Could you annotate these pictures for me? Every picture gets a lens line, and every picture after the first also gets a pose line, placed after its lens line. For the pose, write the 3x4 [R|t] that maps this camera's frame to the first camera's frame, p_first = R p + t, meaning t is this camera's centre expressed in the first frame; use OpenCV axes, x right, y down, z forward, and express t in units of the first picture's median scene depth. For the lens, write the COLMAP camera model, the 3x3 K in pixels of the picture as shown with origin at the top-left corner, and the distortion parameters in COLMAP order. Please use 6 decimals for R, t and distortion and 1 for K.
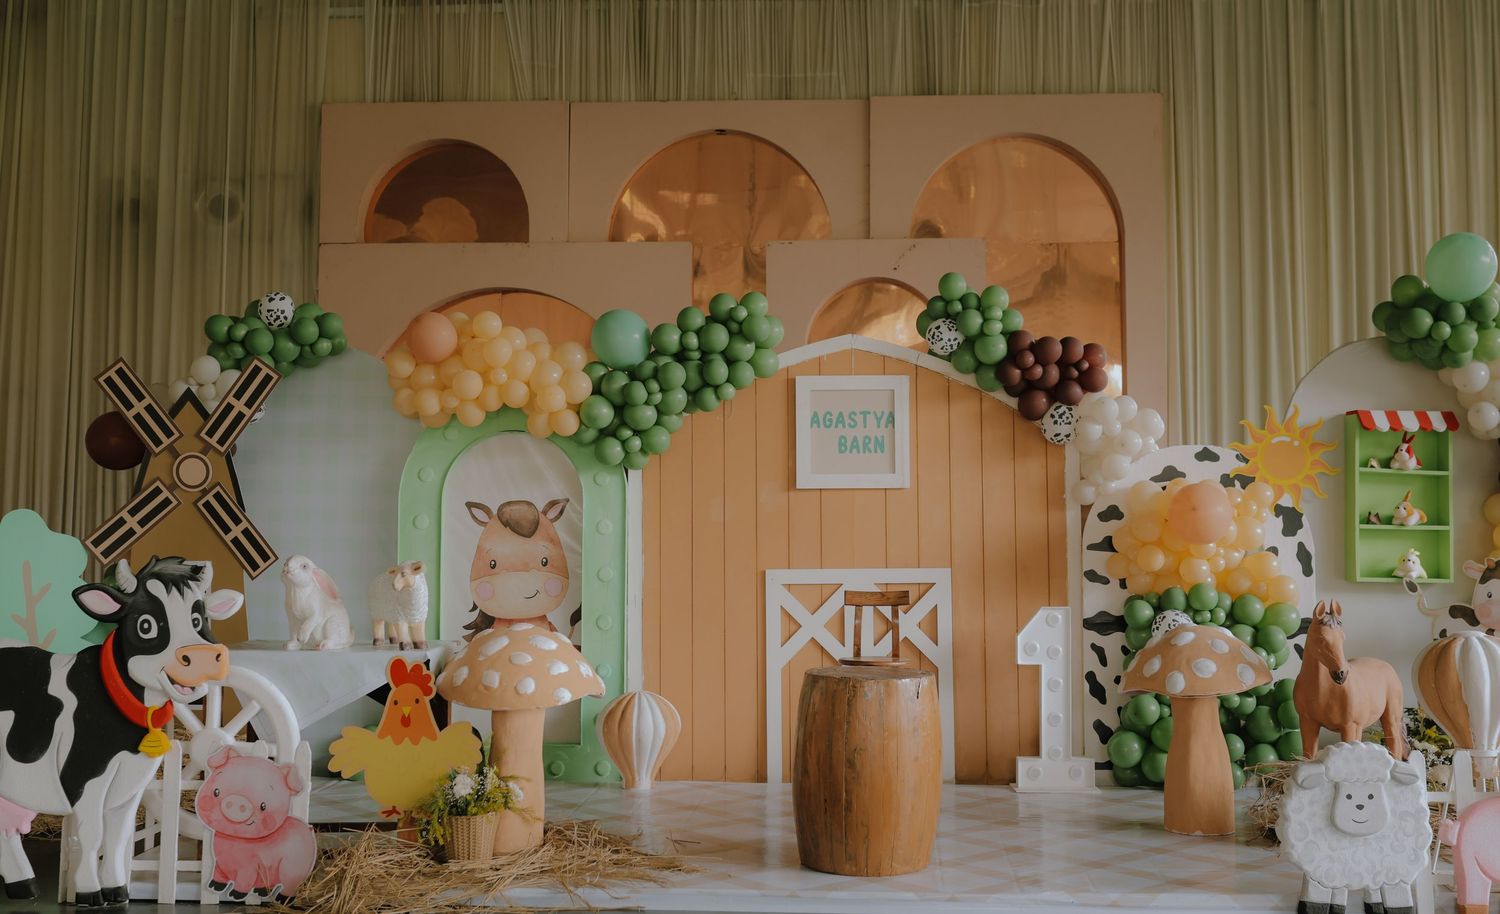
lens RADIAL K [[1417.9, 0, 751.4], [0, 1417.9, 430.4], [0, 0, 1]] dist [-0.014872, -0.001982]
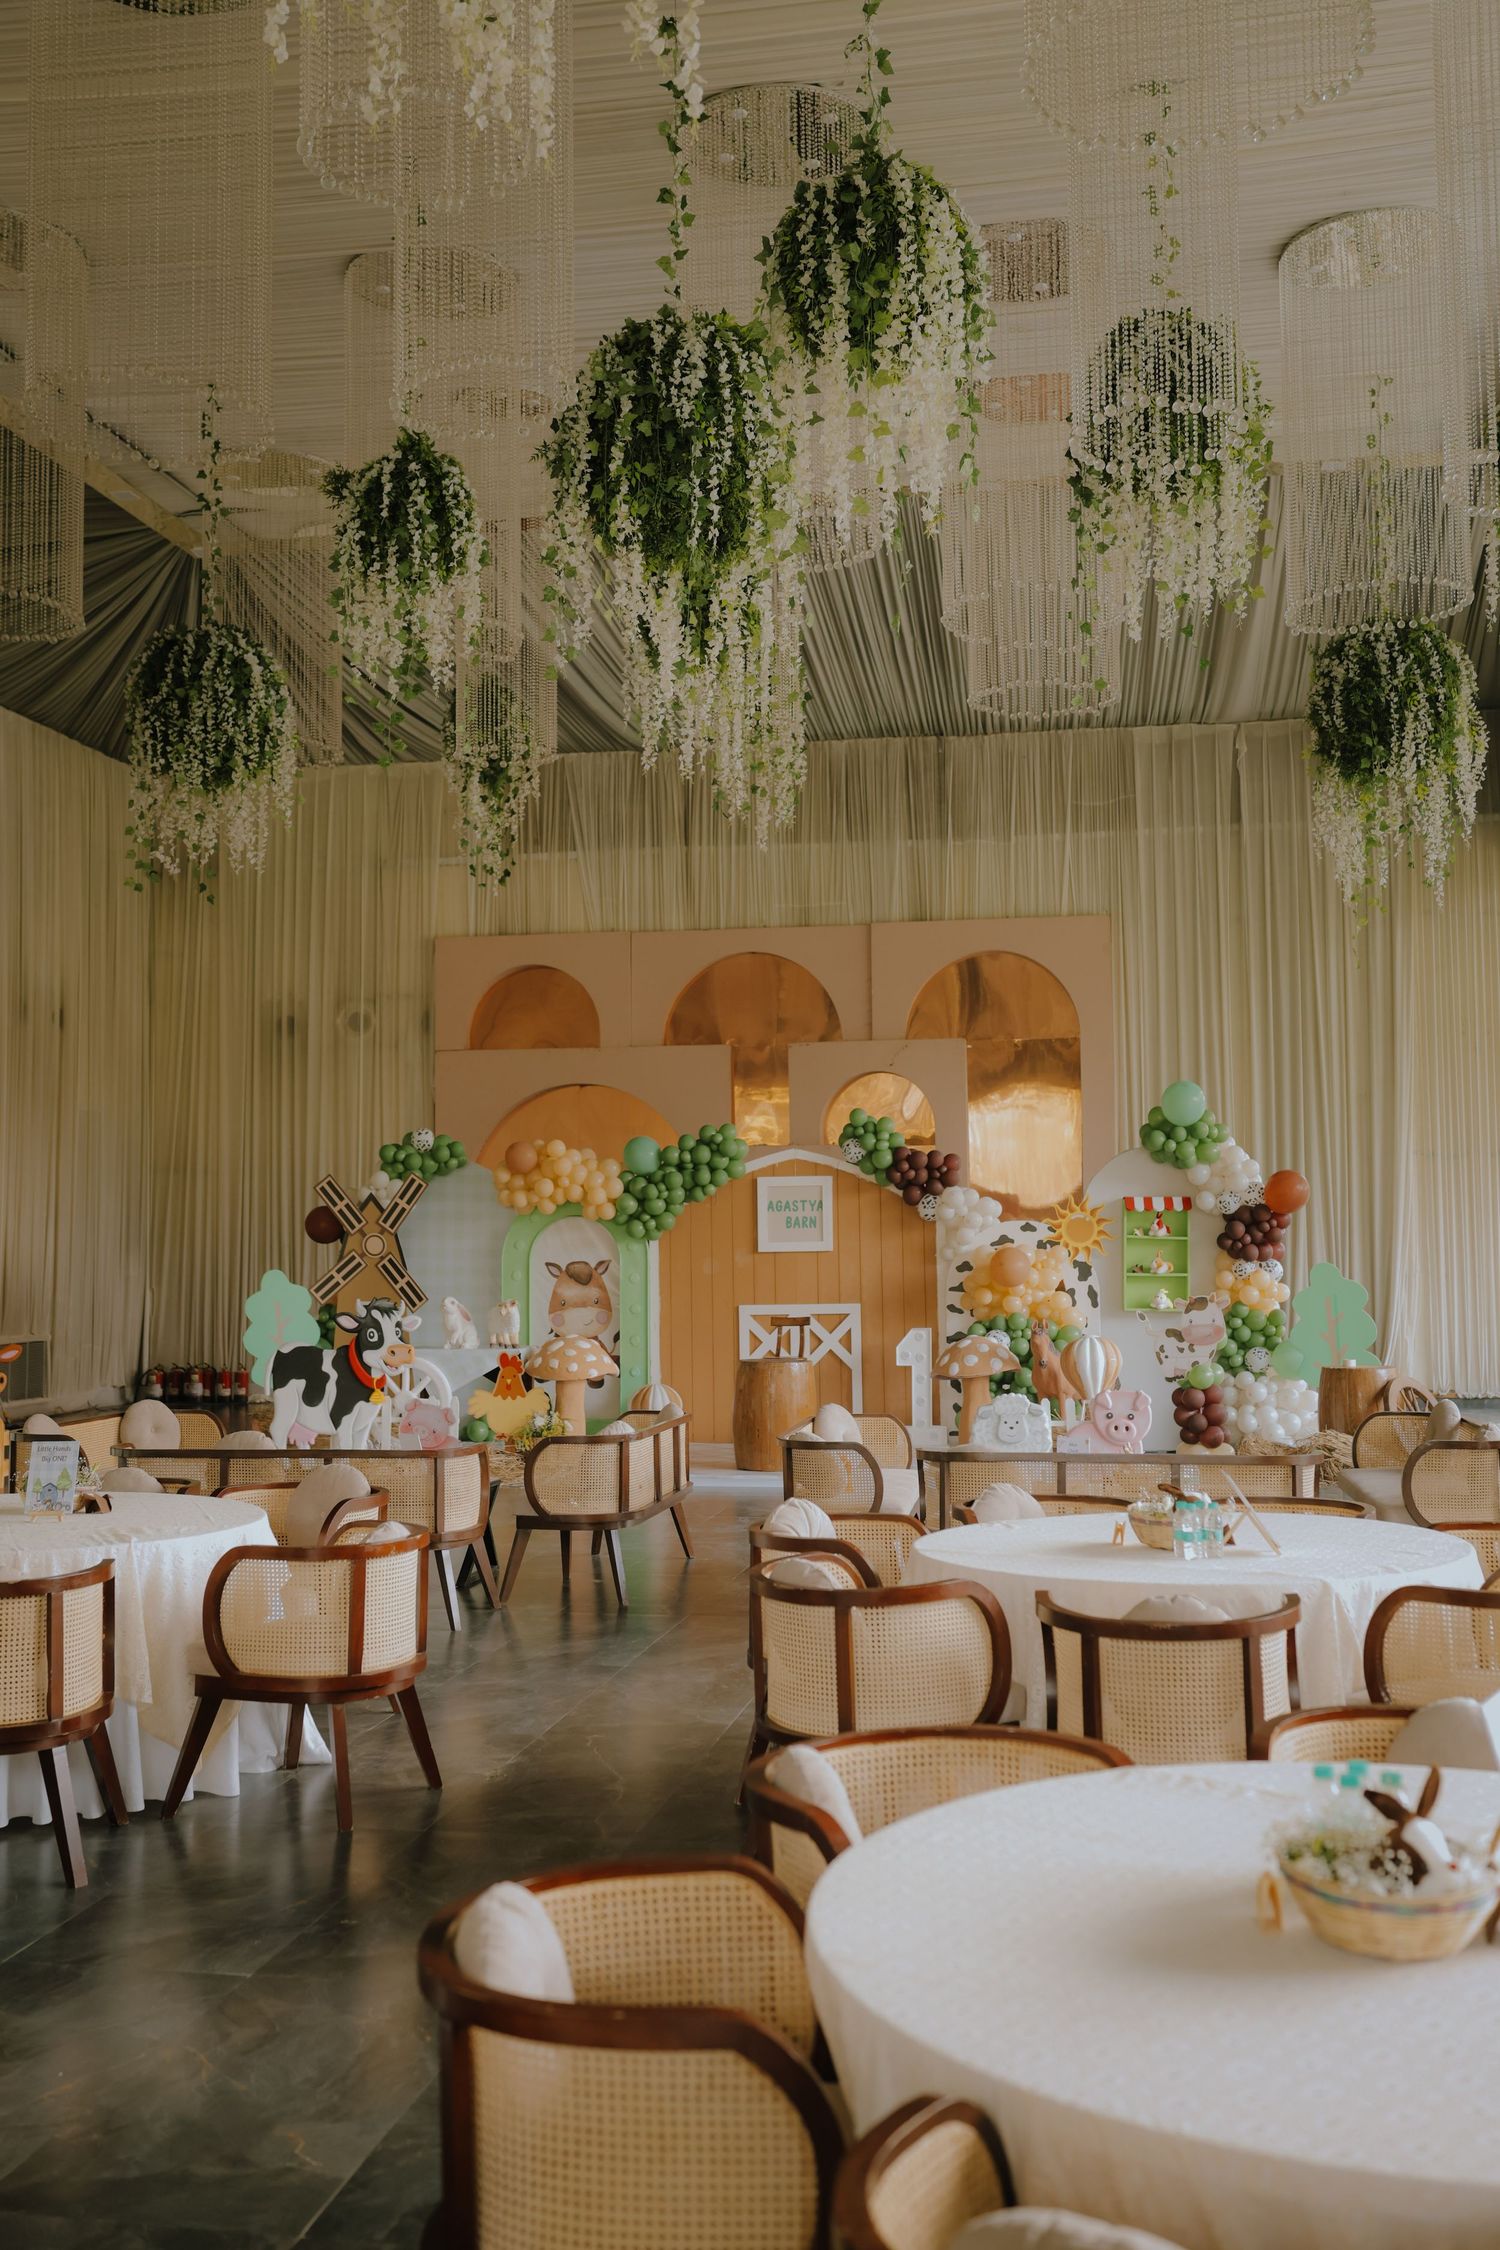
lens RADIAL K [[2059.1, 0, 750.0], [0, 2059.1, 1125.0], [0, 0, 1]] dist [-0.015130, -0.008081]
pose [[0.992614, -0.016123, -0.120240, 0.294713], [0.016200, 0.999869, -0.000334, -0.095709], [0.120230, -0.001616, 0.992745, -1.207998]]
